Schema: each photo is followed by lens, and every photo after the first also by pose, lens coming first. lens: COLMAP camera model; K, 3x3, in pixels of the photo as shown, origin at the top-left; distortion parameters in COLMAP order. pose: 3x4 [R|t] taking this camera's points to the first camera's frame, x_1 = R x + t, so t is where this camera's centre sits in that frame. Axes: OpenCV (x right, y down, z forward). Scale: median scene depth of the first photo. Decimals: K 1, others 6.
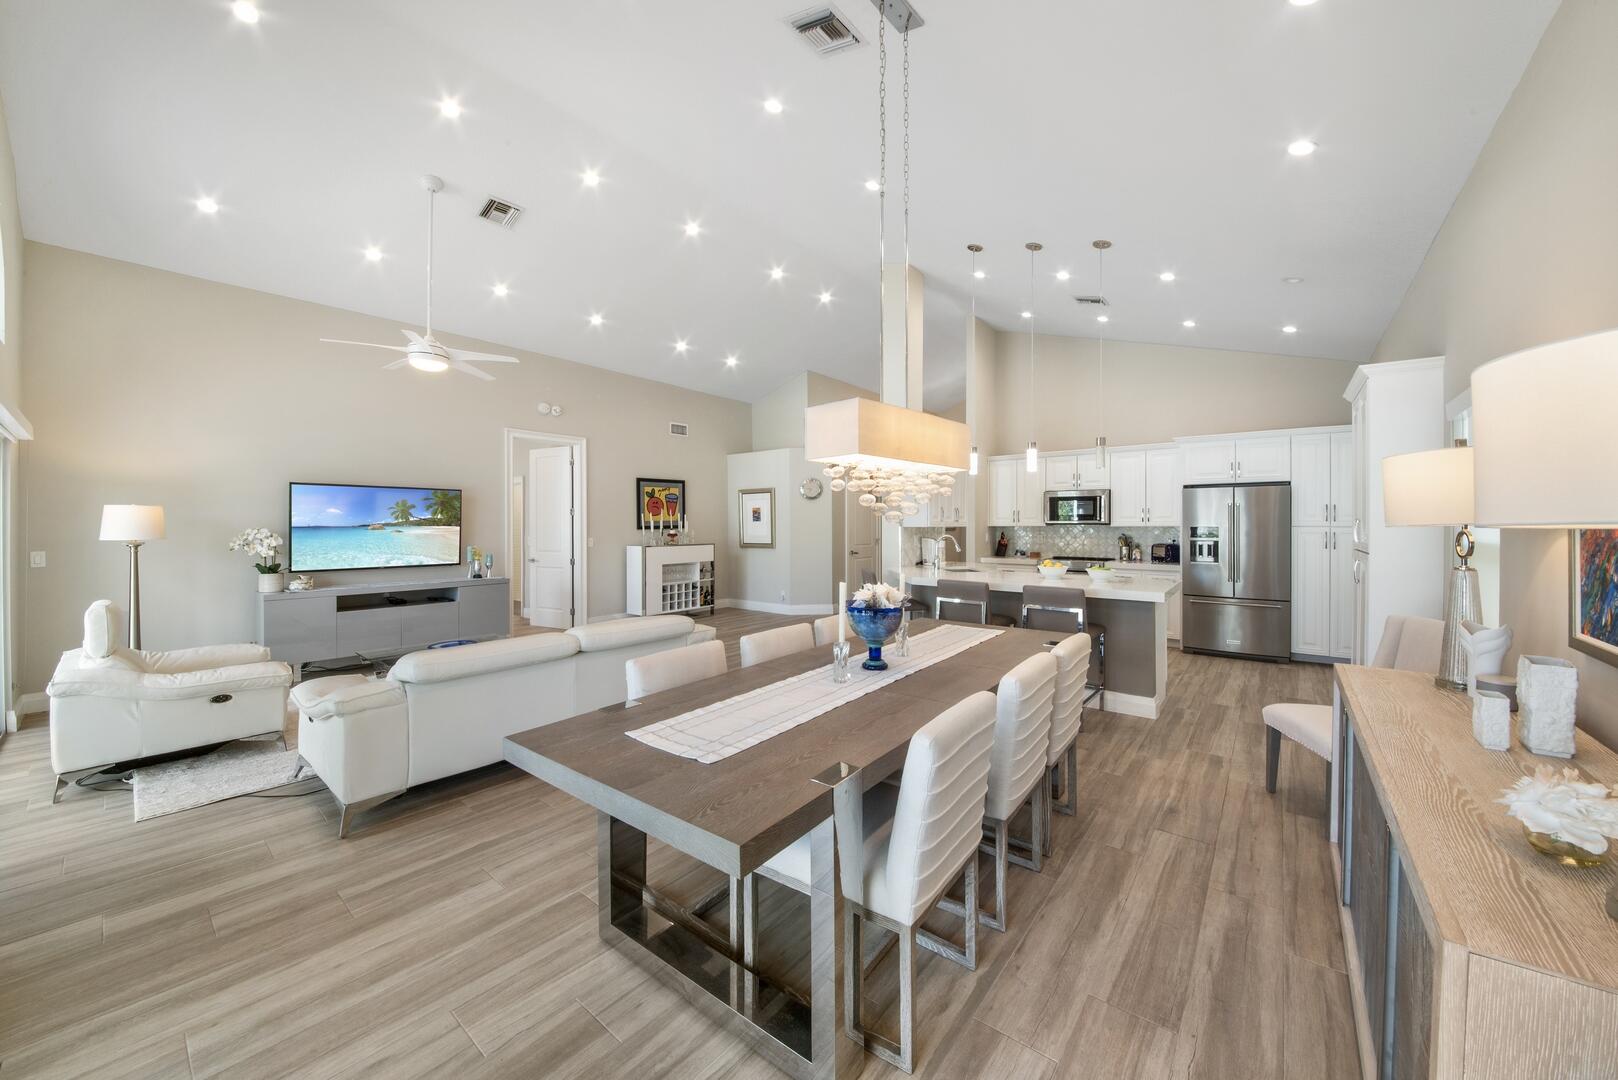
lens RADIAL K [[590.1, 0, 801.9], [0, 590.1, 523.1], [0, 0, 1]] dist [-0.001368, -0.000864]
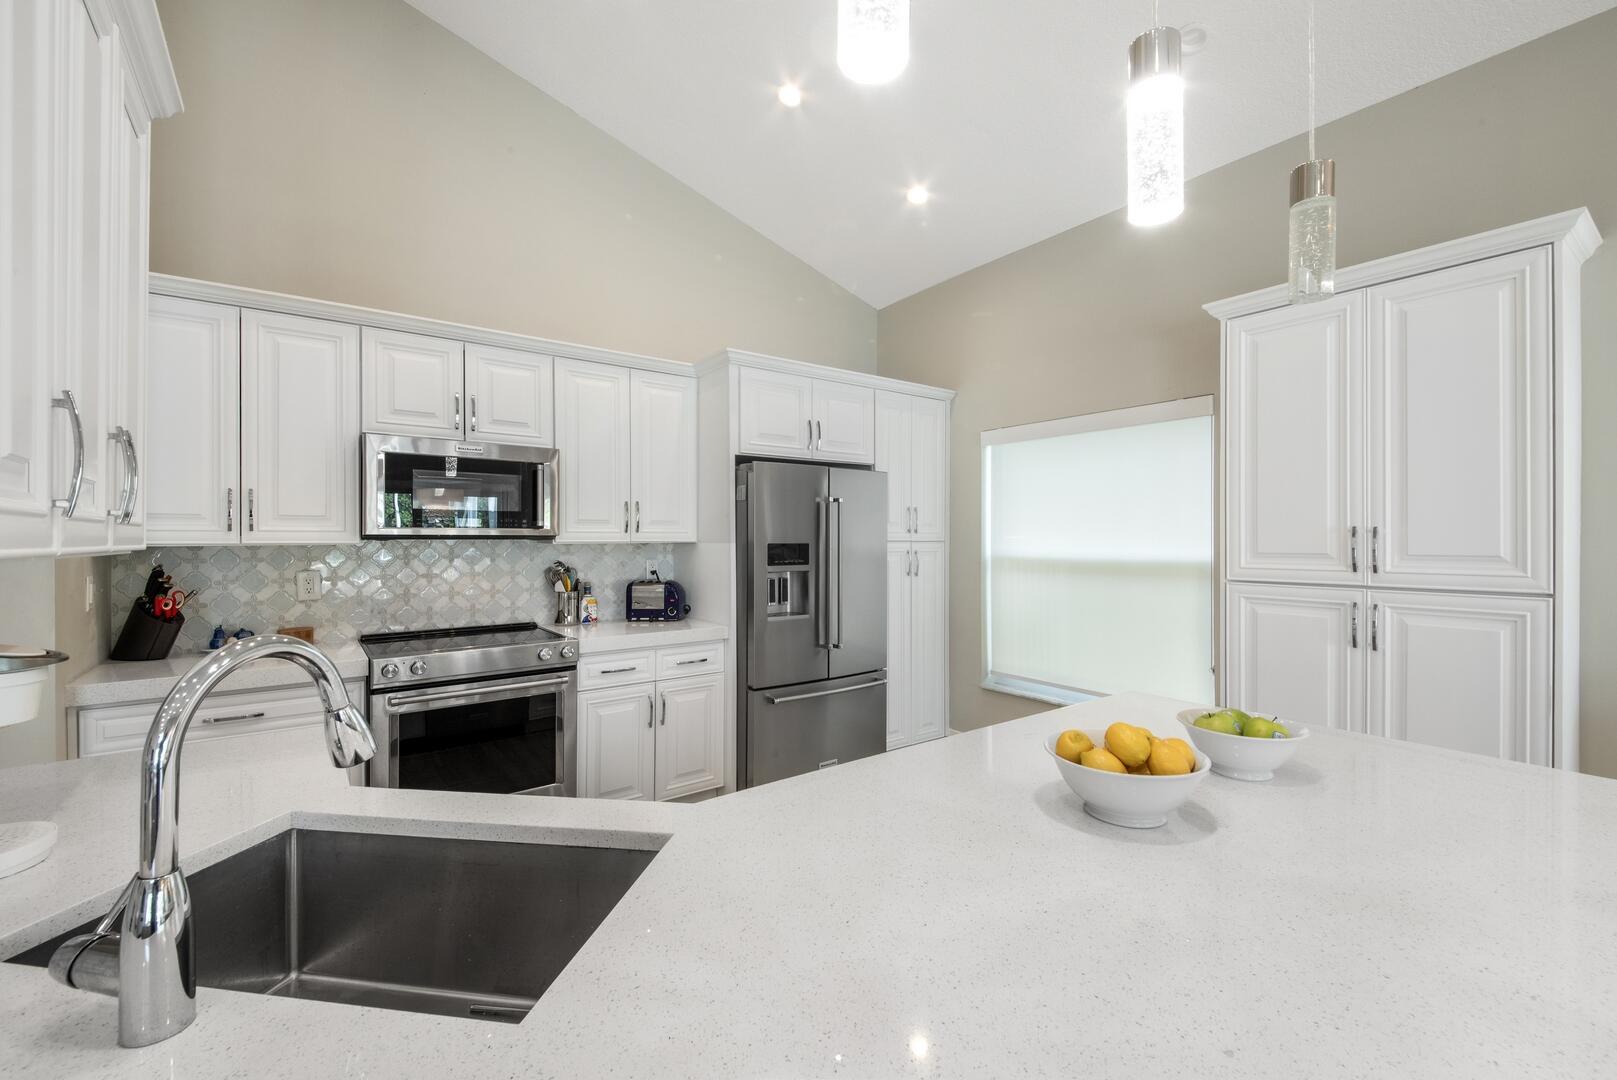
lens RADIAL K [[668.1, 0, 830.5], [0, 668.1, 525.5], [0, 0, 1]] dist [0.010417, -0.002906]
pose [[0.245714, 0.015900, 0.969212, 0.126218], [0.000096, 0.999865, -0.016427, 0.000759], [-0.969342, 0.004129, 0.245680, 0.680370]]
